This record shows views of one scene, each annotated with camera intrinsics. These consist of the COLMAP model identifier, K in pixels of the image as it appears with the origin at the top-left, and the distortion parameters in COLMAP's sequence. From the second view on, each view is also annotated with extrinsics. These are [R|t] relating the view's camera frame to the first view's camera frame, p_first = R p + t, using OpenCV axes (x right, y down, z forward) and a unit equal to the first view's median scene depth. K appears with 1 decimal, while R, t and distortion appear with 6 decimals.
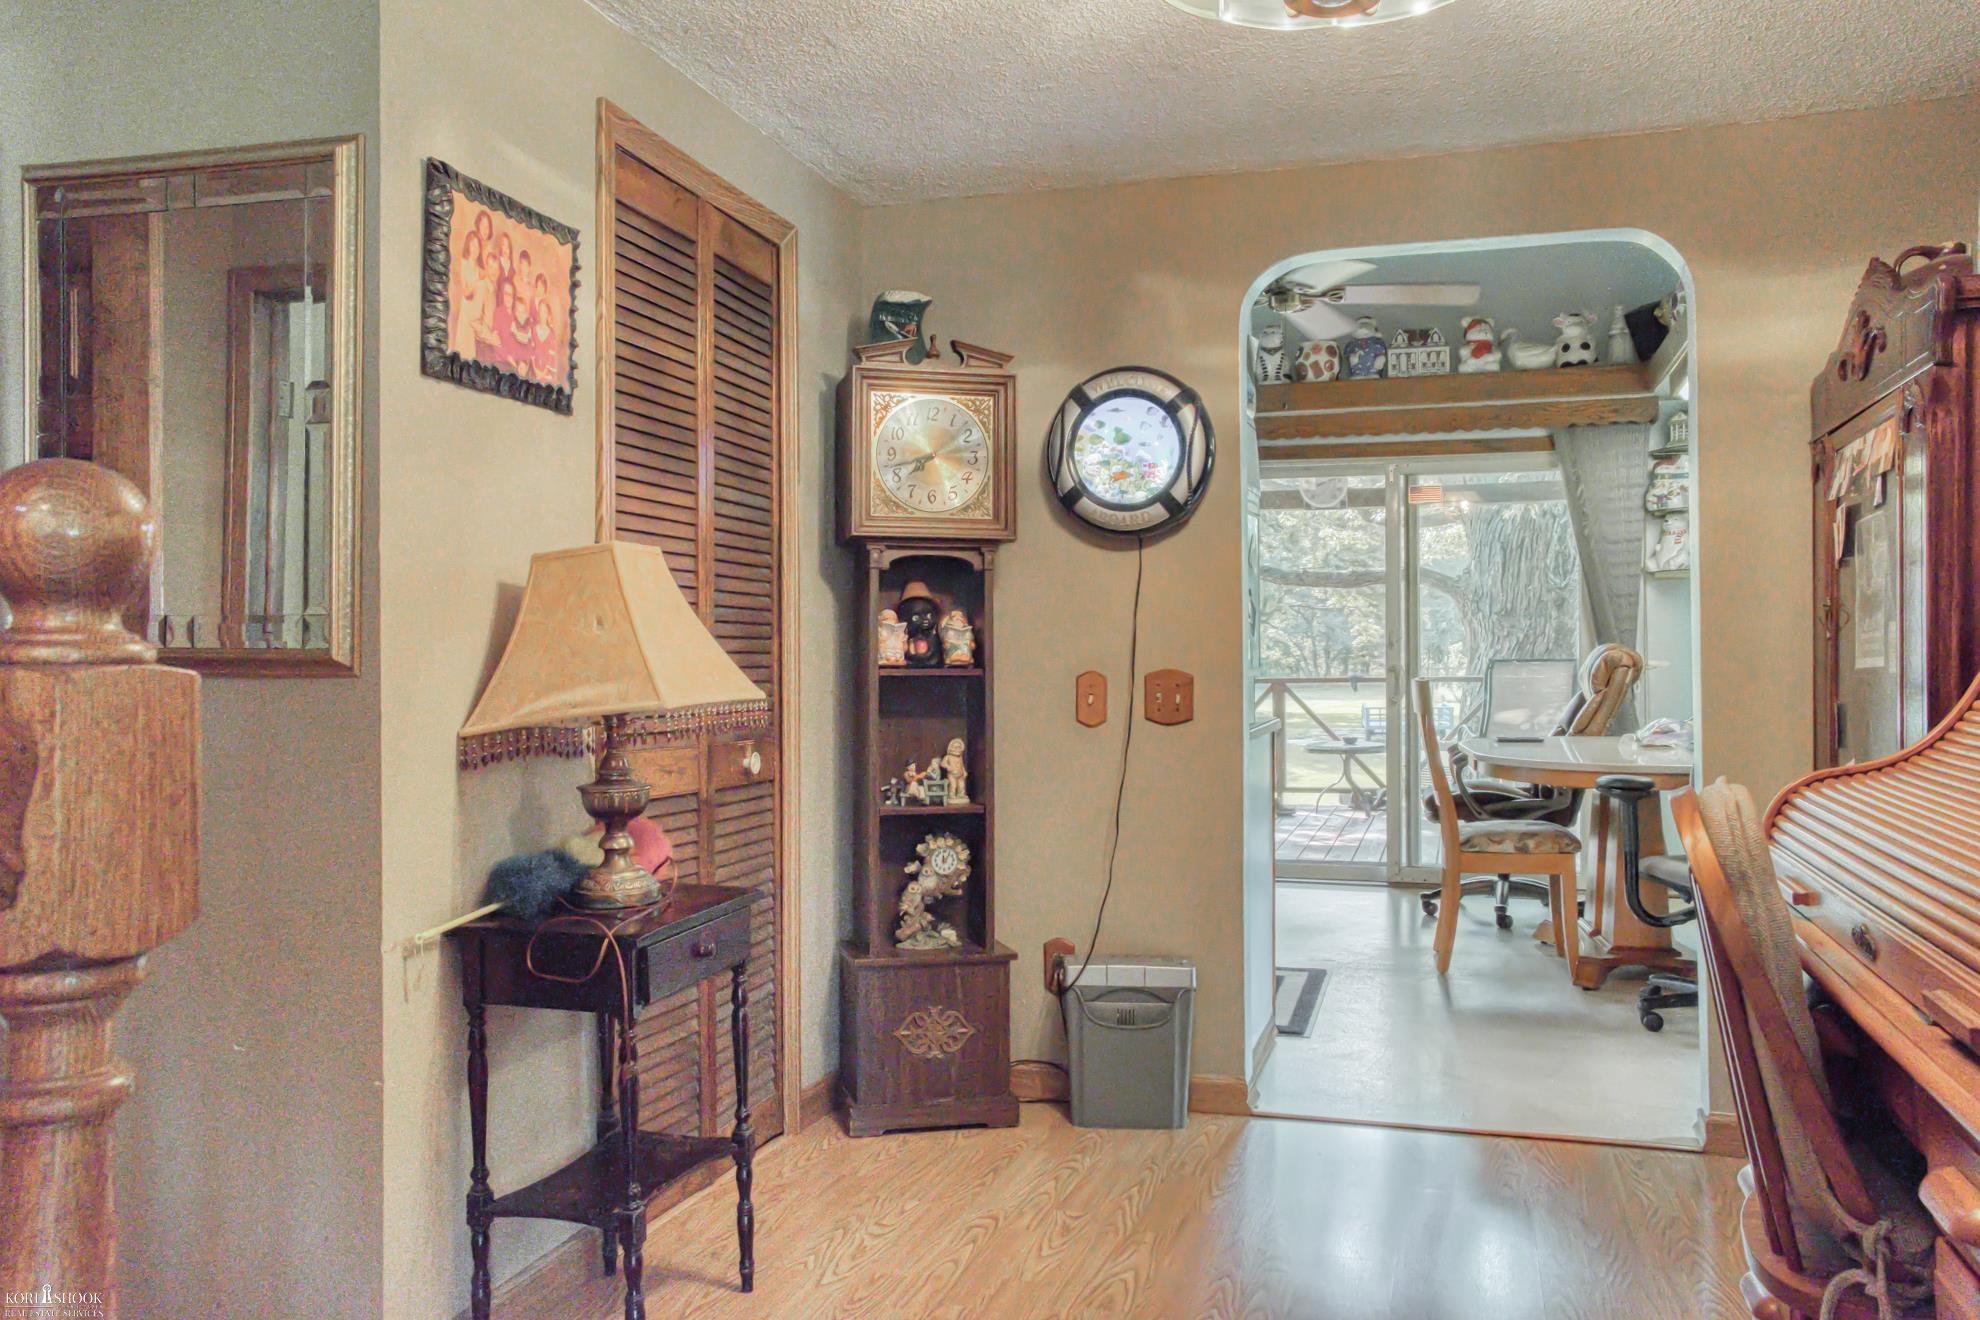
lens RADIAL K [[1546.7, 0, 993.9], [0, 1546.7, 651.1], [0, 0, 1]] dist [-0.001753, 0.002024]
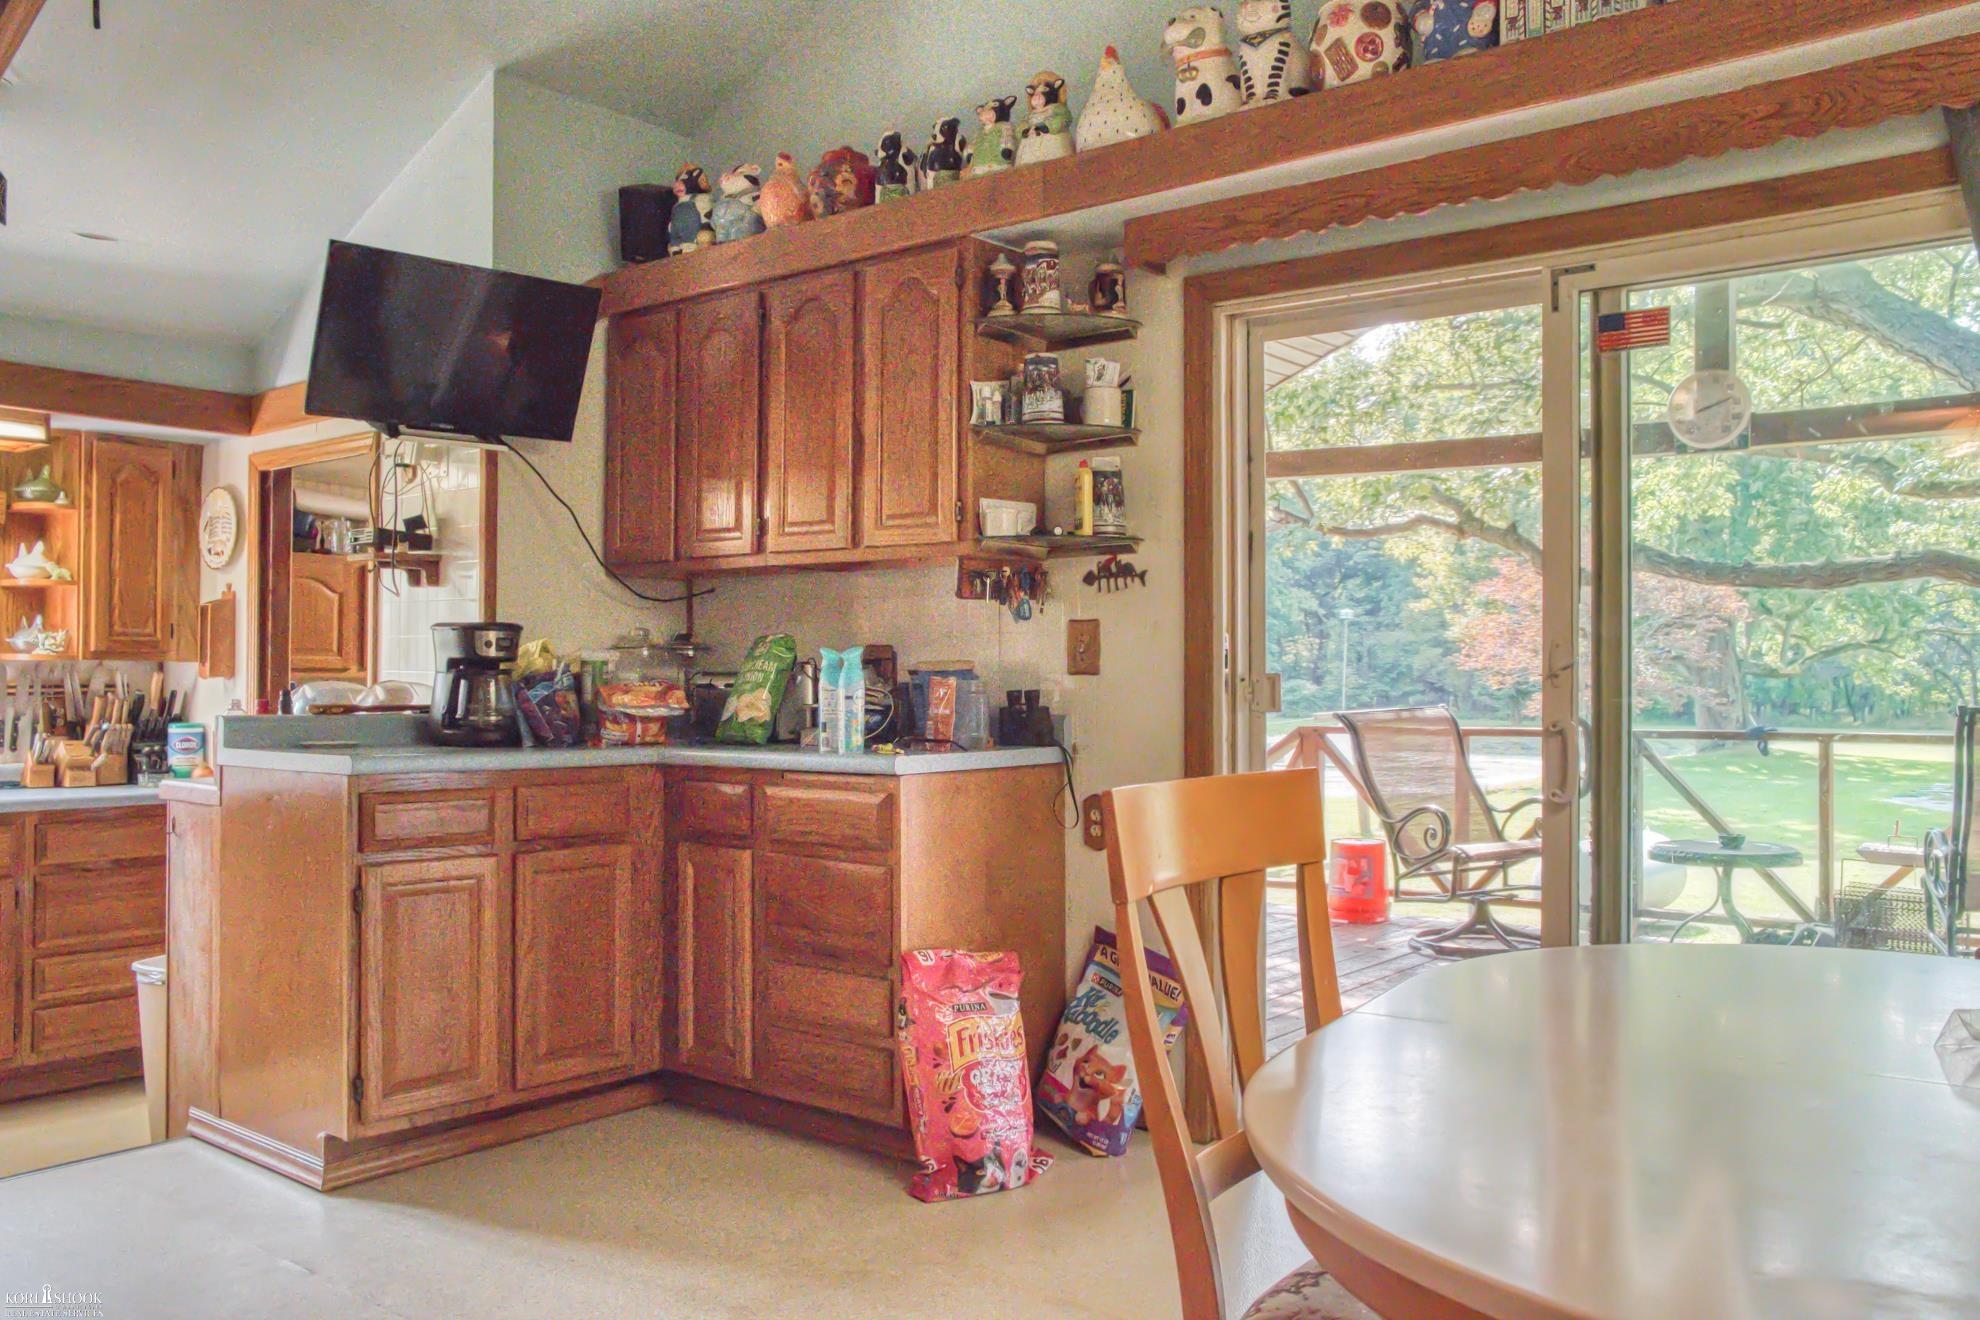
lens RADIAL K [[1546.7, 0, 987.1], [0, 1546.7, 658.0], [0, 0, 1]] dist [-0.001753, 0.002024]
pose [[0.931861, -0.000034, -0.362815, 0.273053], [-0.005823, 0.999870, -0.015049, 0.000265], [0.362769, 0.016136, 0.931739, 0.538631]]
